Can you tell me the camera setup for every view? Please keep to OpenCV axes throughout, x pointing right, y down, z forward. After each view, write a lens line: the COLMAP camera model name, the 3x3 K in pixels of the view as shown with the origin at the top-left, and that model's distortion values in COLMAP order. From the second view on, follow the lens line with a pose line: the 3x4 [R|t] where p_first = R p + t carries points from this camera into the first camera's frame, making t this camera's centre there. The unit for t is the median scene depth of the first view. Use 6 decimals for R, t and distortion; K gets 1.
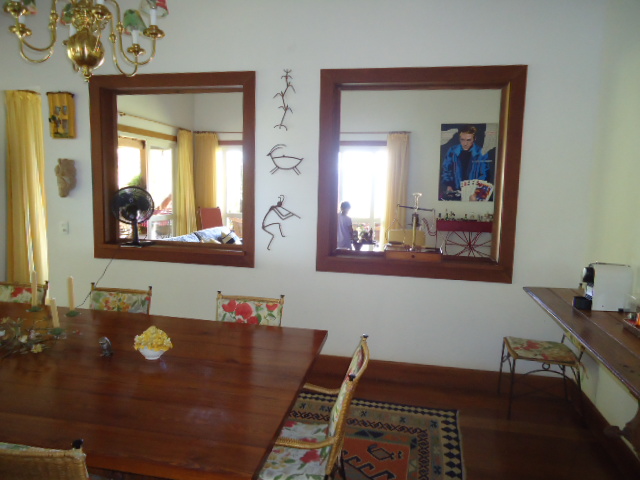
lens RADIAL K [[467.1, 0, 320.0], [0, 467.1, 240.0], [0, 0, 1]] dist [-0.021585, 0.005526]
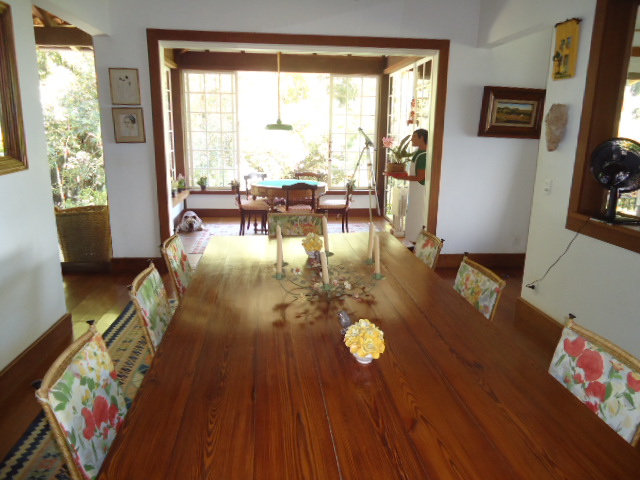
lens RADIAL K [[467.1, 0, 320.0], [0, 467.1, 240.0], [0, 0, 1]] dist [-0.021585, 0.005526]
pose [[0.314460, 0.205232, -0.926820, 0.135316], [-0.125424, 0.976772, 0.173738, -0.028518], [0.940948, 0.061612, 0.332897, 0.340919]]
